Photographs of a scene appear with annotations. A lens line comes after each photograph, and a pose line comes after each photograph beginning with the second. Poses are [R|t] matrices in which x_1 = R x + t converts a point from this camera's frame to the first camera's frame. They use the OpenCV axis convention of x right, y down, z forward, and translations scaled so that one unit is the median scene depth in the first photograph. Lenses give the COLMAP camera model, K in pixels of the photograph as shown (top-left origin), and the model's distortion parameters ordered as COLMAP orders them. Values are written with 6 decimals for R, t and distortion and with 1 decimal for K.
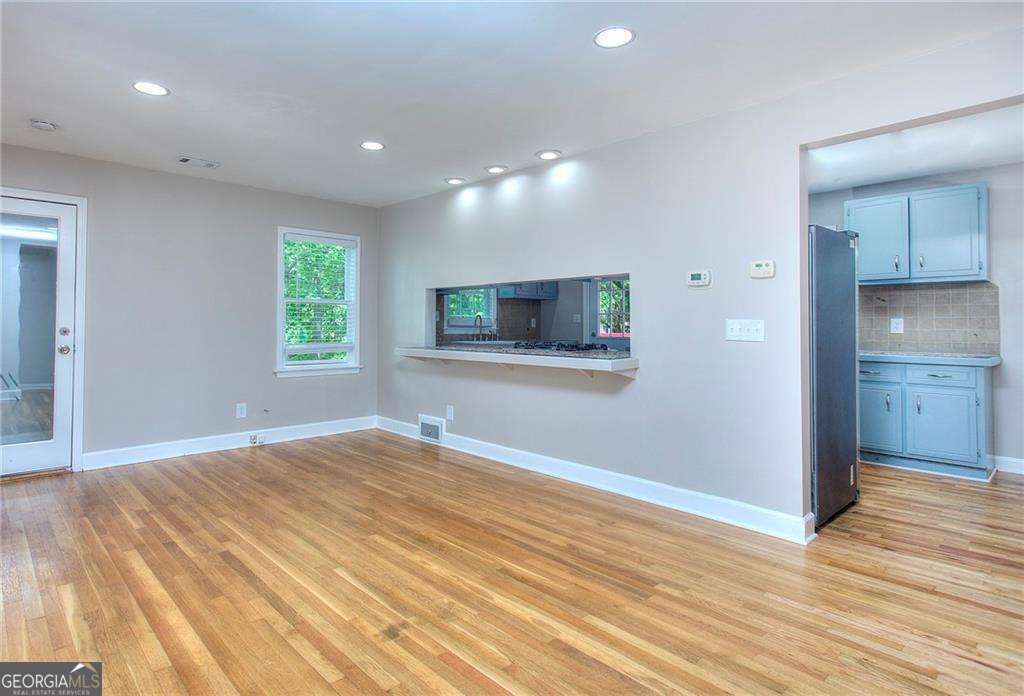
lens RADIAL K [[550.9, 0, 465.6], [0, 550.9, 315.4], [0, 0, 1]] dist [0.006100, 0.000788]
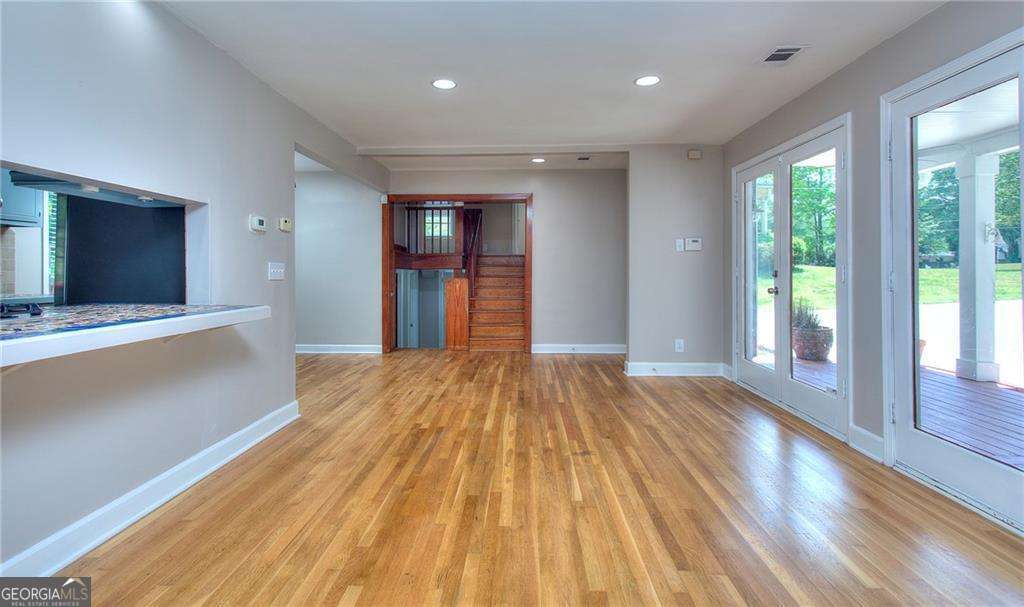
lens RADIAL K [[494.1, 0, 506.1], [0, 494.1, 265.1], [0, 0, 1]] dist [0.009661, 0.000552]
pose [[-0.725358, 0.005046, 0.688354, -0.705997], [-0.016157, 0.999573, -0.024353, 0.034966], [-0.688183, -0.028786, -0.724966, 1.612989]]
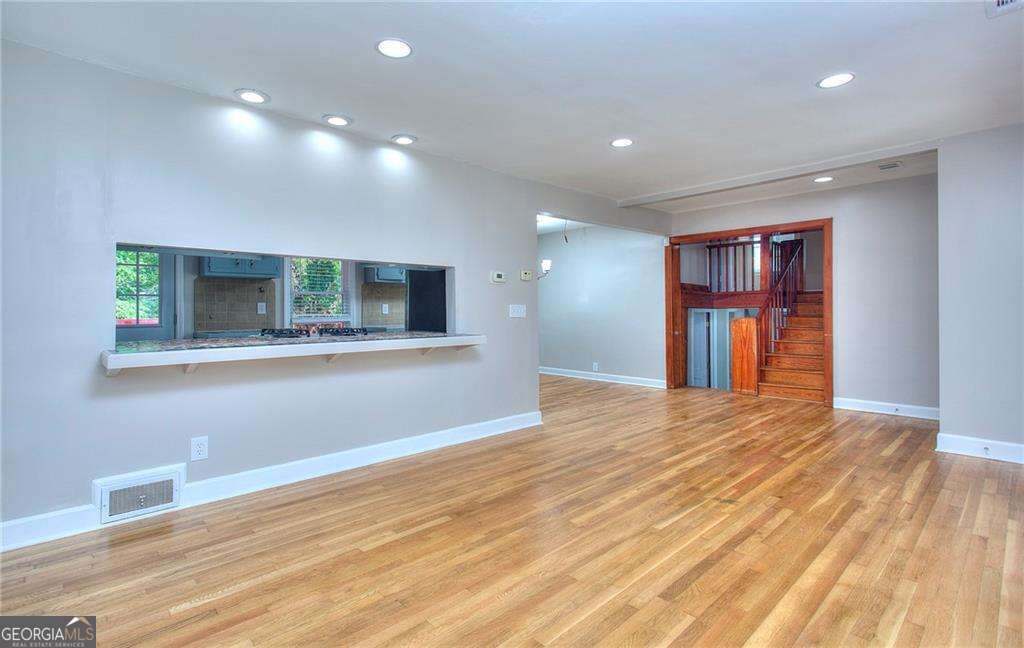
lens RADIAL K [[495.0, 0, 507.9], [0, 495.0, 305.2], [0, 0, 1]] dist [0.015677, 0.000225]
pose [[-0.044673, 0.007586, 0.998973, -1.098259], [-0.016739, 0.999825, -0.008341, 0.023944], [-0.998861, -0.017094, -0.044538, 1.218378]]
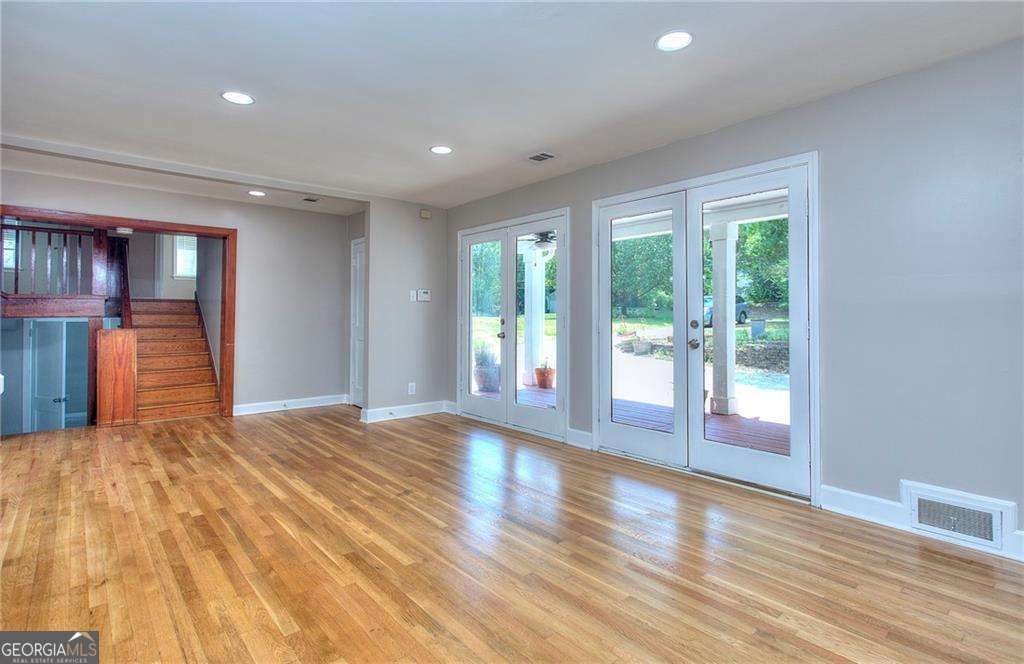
lens RADIAL K [[508.9, 0, 519.5], [0, 508.9, 312.6], [0, 0, 1]] dist [0.012203, 0.000748]
pose [[-0.999974, -0.002729, 0.006672, -0.357273], [-0.002948, 0.999450, -0.033032, 0.039802], [-0.006578, -0.033051, -0.999432, 1.884296]]
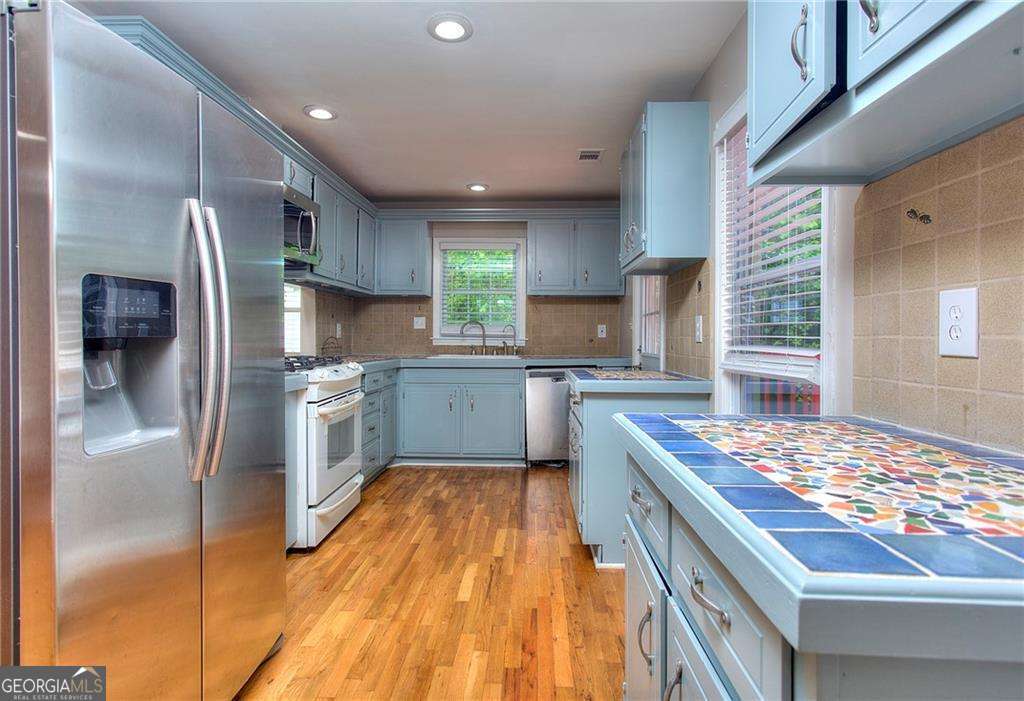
lens RADIAL K [[532.5, 0, 513.0], [0, 532.5, 343.0], [0, 0, 1]] dist [0.000353, -0.000019]
pose [[0.724779, 0.004586, -0.688966, 1.368067], [0.014227, 0.999665, 0.021621, 0.035270], [0.688835, -0.025472, 0.724471, 1.230365]]
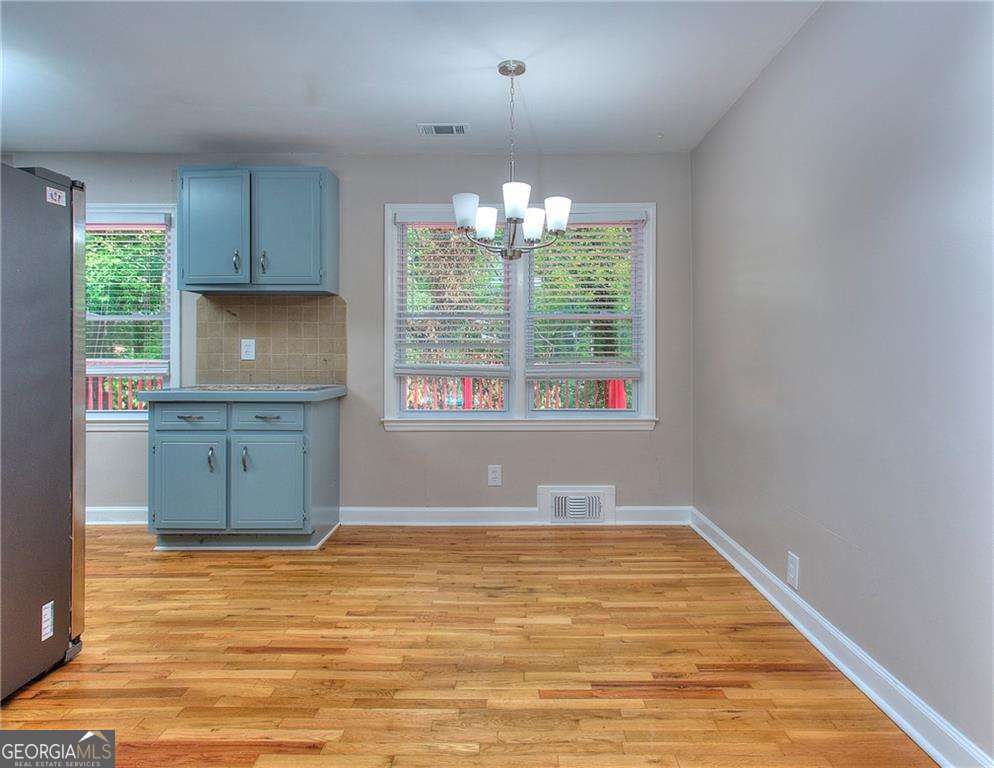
lens RADIAL K [[613.3, 0, 511.3], [0, 613.3, 352.9], [0, 0, 1]] dist [-0.003036, 0.003234]
pose [[0.659770, -0.001730, 0.751466, 0.674077], [-0.017855, 0.999679, 0.017977, 0.004747], [-0.751255, -0.025278, 0.659527, 0.325146]]
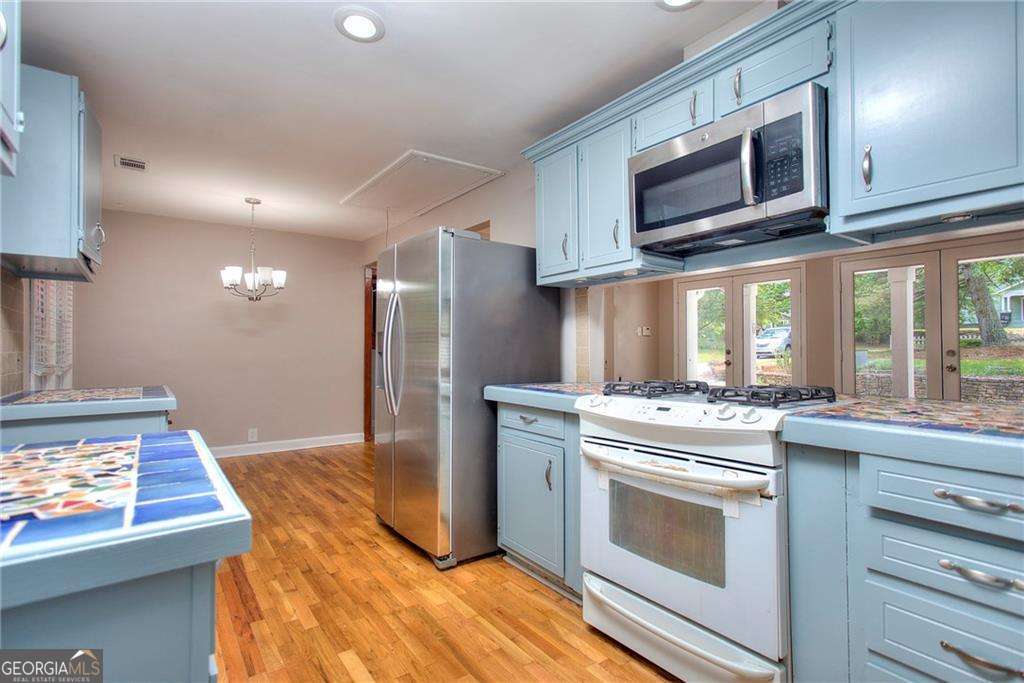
lens RADIAL K [[496.7, 0, 508.1], [0, 496.7, 343.0], [0, 0, 1]] dist [0.003788, 0.001612]
pose [[-0.995067, 0.001689, 0.099191, 0.489418], [-0.001766, 0.999395, -0.034728, 0.051444], [-0.099190, -0.034732, -0.994462, 2.388759]]
